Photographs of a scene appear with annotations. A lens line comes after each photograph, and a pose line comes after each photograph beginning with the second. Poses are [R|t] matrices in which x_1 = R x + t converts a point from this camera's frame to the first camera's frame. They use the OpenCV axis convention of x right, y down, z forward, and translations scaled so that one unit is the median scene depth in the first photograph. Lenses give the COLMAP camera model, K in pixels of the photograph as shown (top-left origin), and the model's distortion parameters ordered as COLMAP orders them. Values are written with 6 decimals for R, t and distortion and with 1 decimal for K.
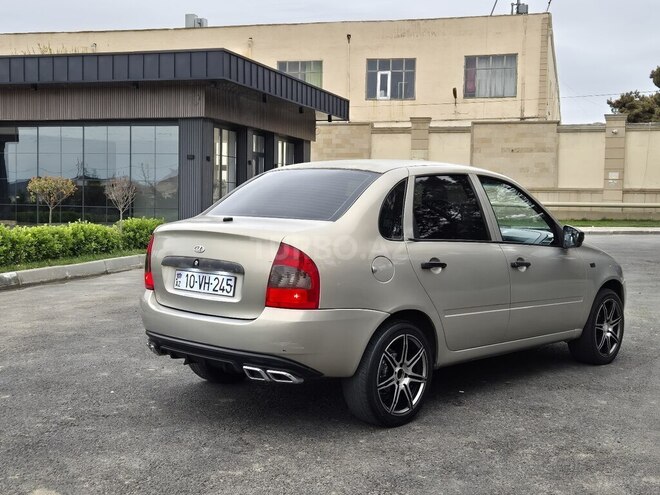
lens RADIAL K [[866.5, 0, 333.5], [0, 866.5, 243.0], [0, 0, 1]] dist [0.081470, 0.000000]
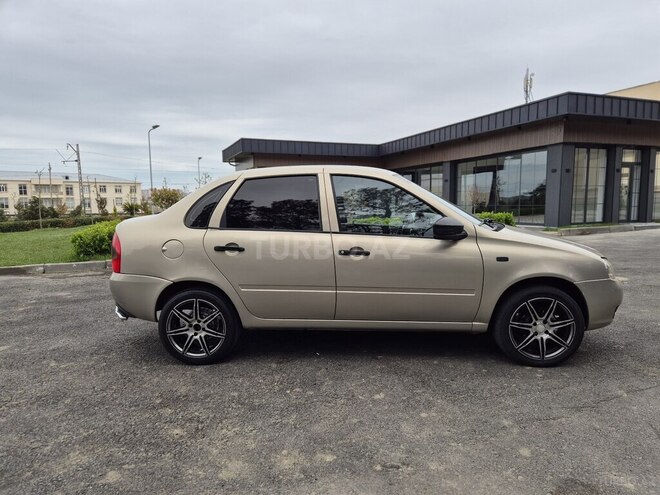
lens RADIAL K [[450.9, 0, 330.8], [0, 450.9, 247.8], [0, 0, 1]] dist [0.047519, -0.005397]
pose [[0.625549, 0.054566, -0.778274, 0.550020], [-0.016531, 0.998254, 0.056701, -0.012037], [0.780010, -0.022604, 0.625359, 0.532385]]
